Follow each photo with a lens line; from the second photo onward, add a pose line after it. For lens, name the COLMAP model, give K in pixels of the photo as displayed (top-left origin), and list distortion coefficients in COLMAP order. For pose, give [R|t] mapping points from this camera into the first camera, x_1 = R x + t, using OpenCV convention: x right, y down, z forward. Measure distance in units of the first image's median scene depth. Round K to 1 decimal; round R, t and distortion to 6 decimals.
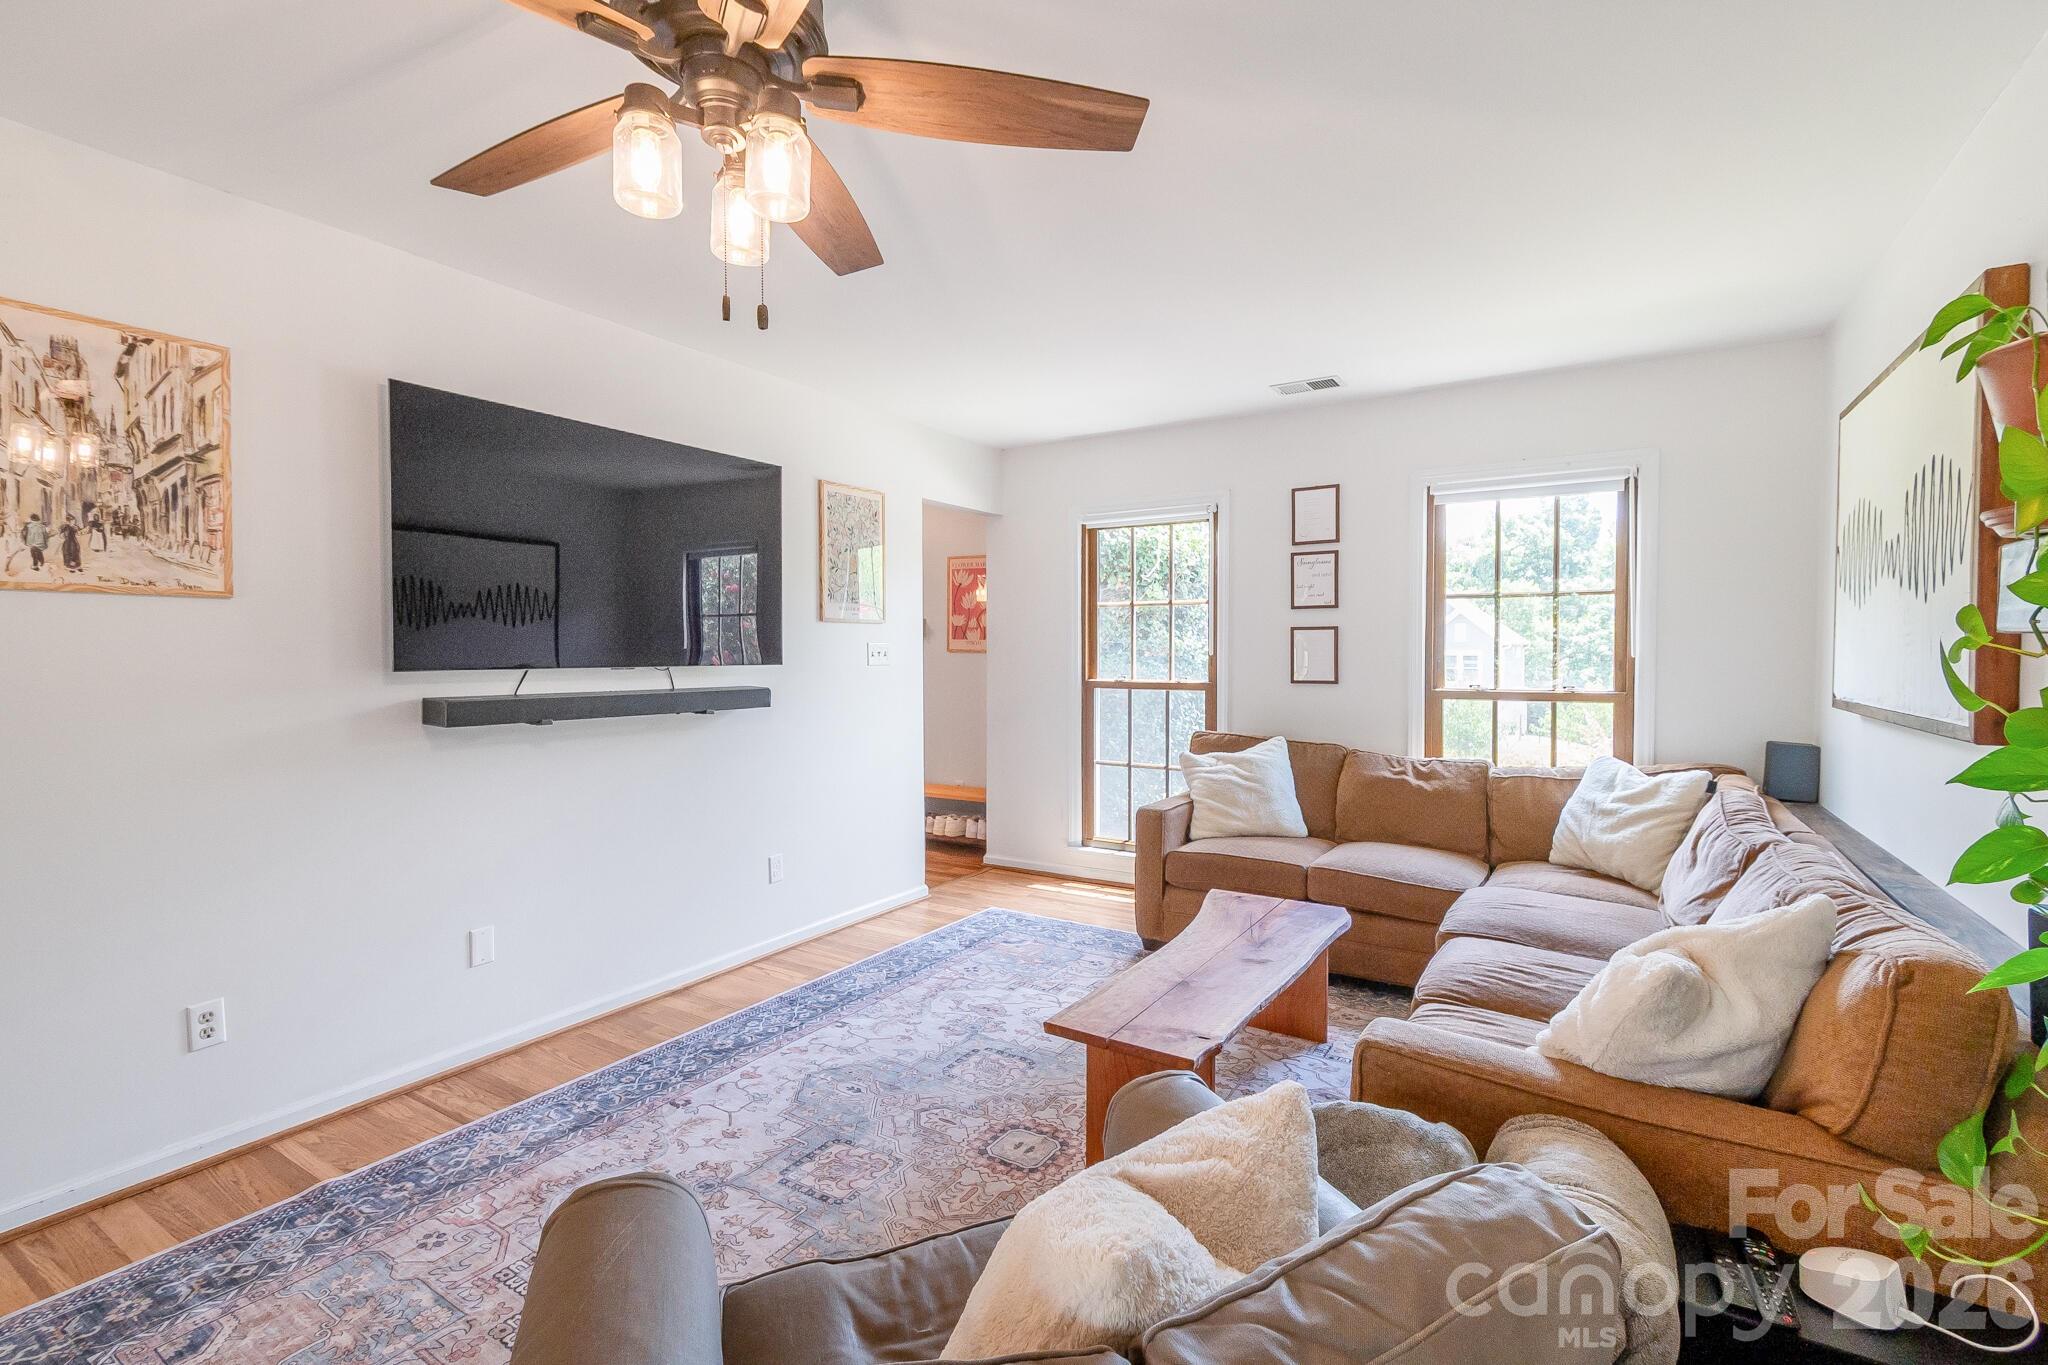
lens RADIAL K [[921.8, 0, 1028.9], [0, 921.8, 668.5], [0, 0, 1]] dist [0.003413, 0.000191]
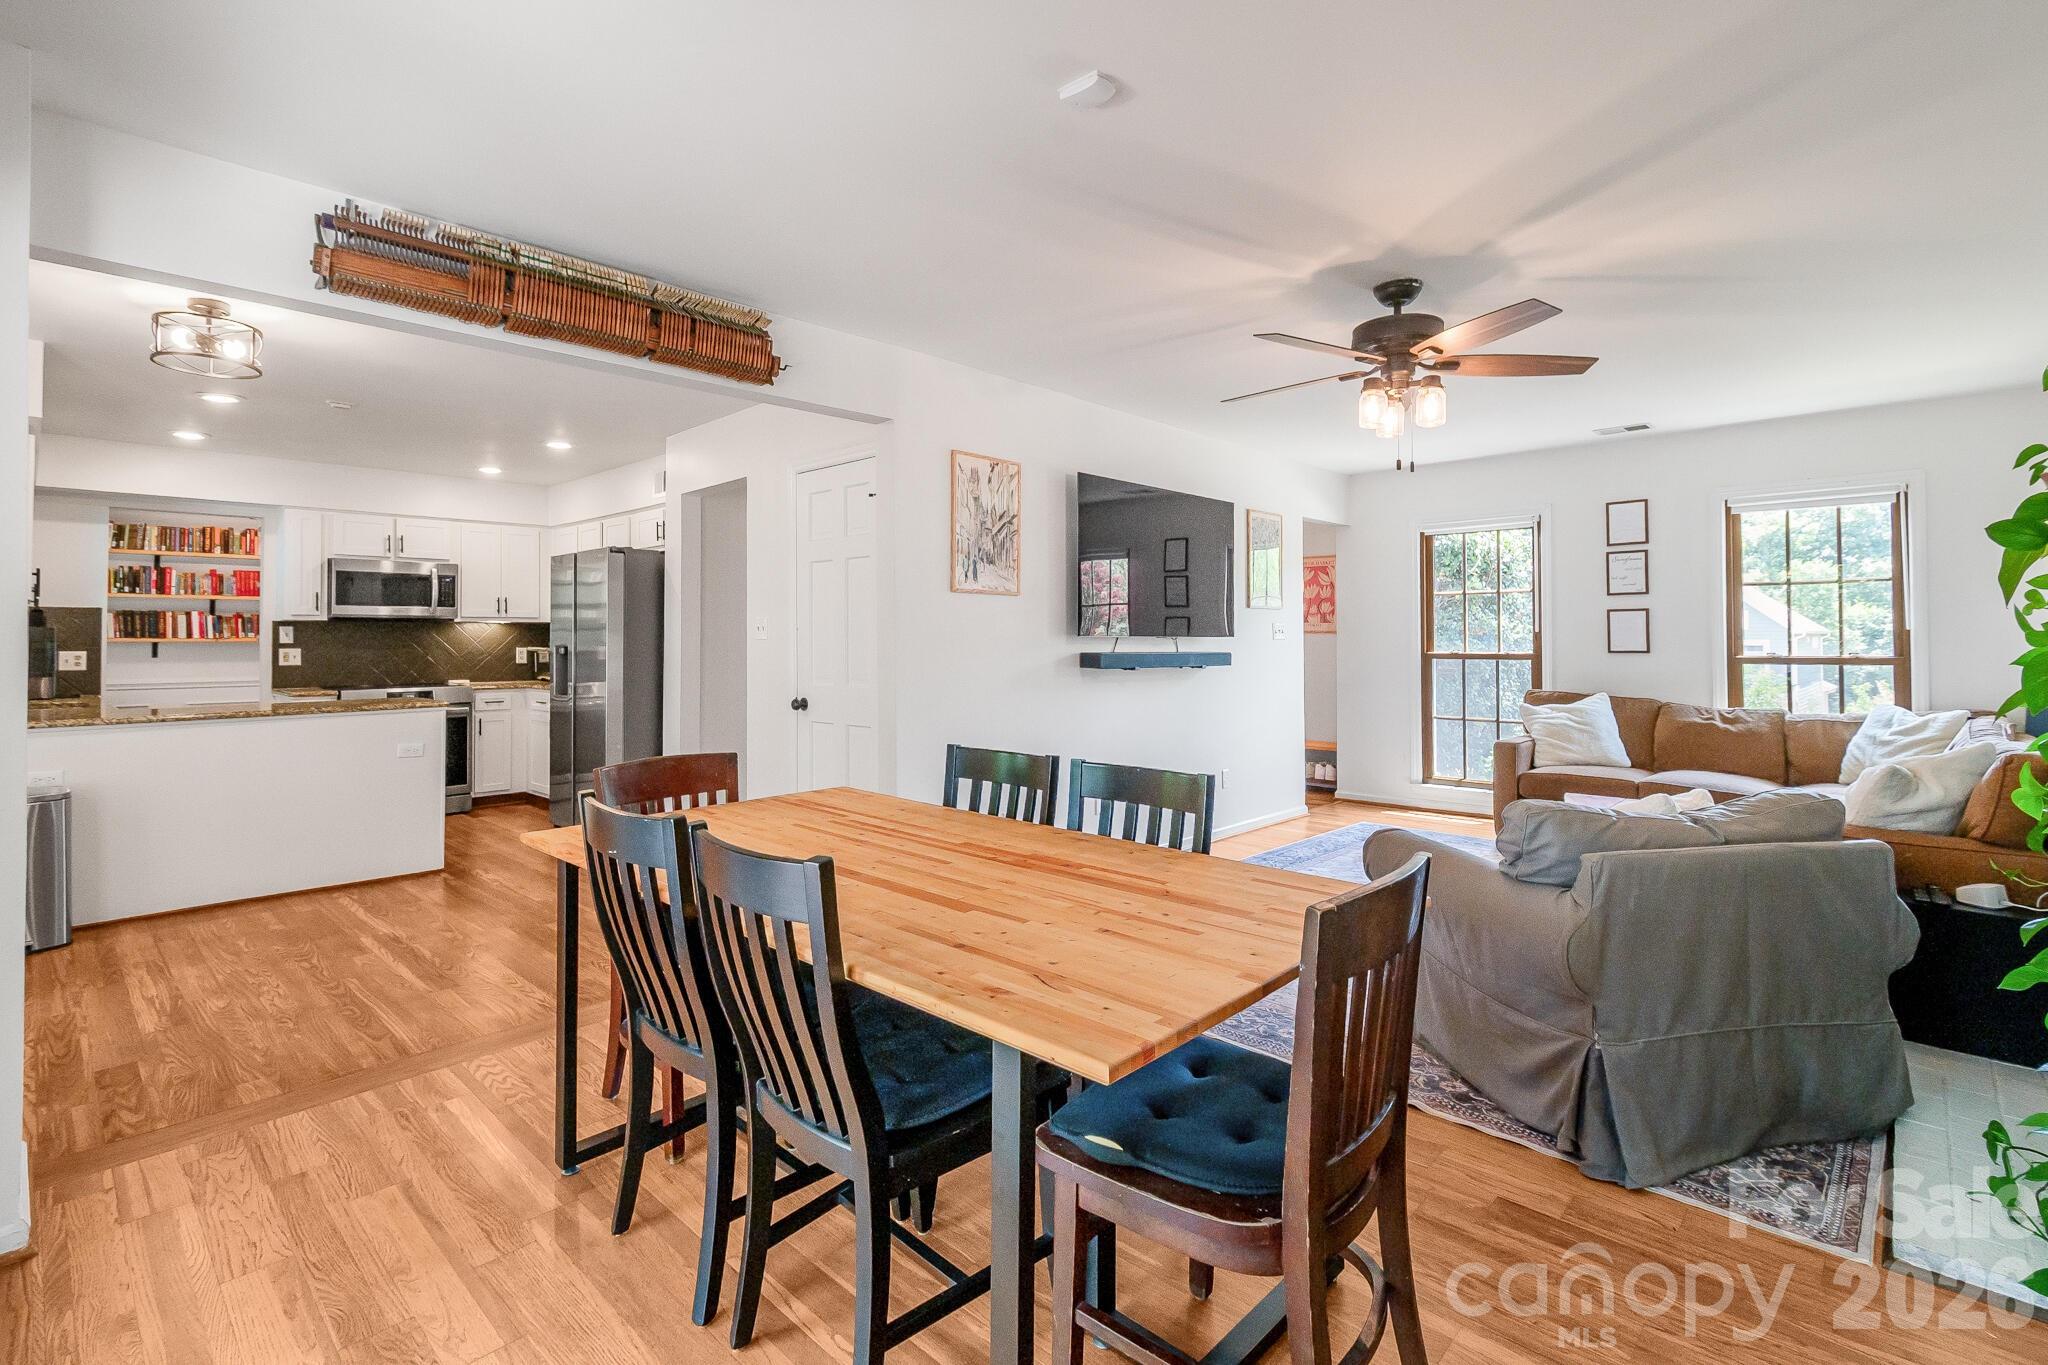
lens RADIAL K [[952.9, 0, 1033.4], [0, 952.9, 623.6], [0, 0, 1]] dist [0.000434, -0.000430]
pose [[0.980097, -0.005106, -0.198453, -0.284071], [-0.002894, 0.999195, -0.040001, 0.036297], [0.198498, 0.039780, 0.979294, -0.552927]]
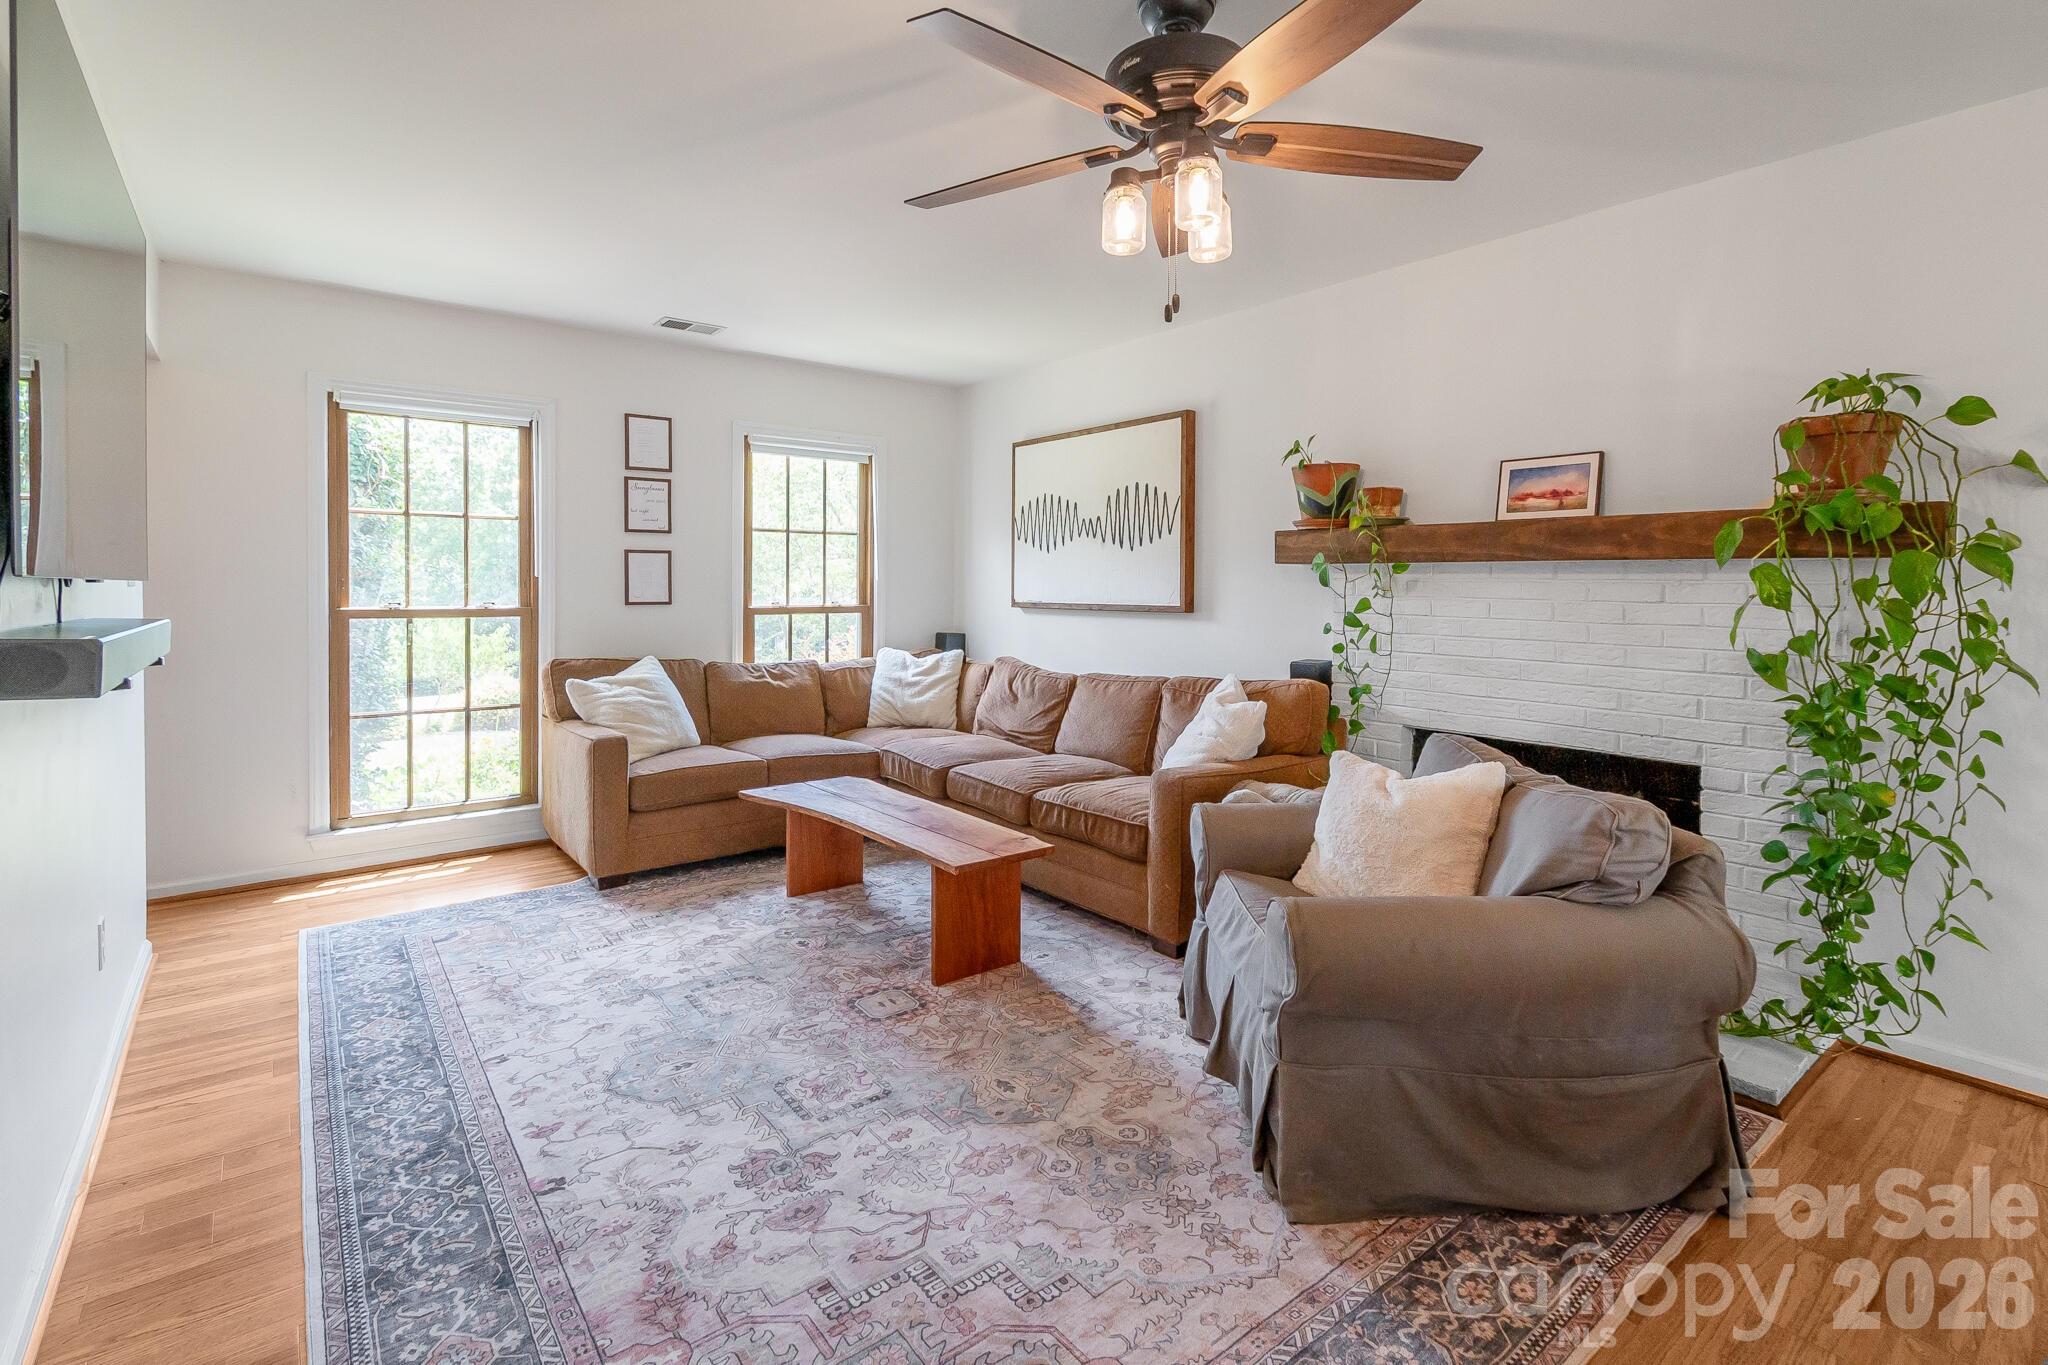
lens RADIAL K [[950.6, 0, 1029.9], [0, 950.6, 598.8], [0, 0, 1]] dist [-0.001118, -0.000285]
pose [[0.329242, -0.010394, 0.944188, -0.665012], [0.017052, 0.999842, 0.005060, 0.013500], [-0.944091, 0.014434, 0.329367, 0.283296]]
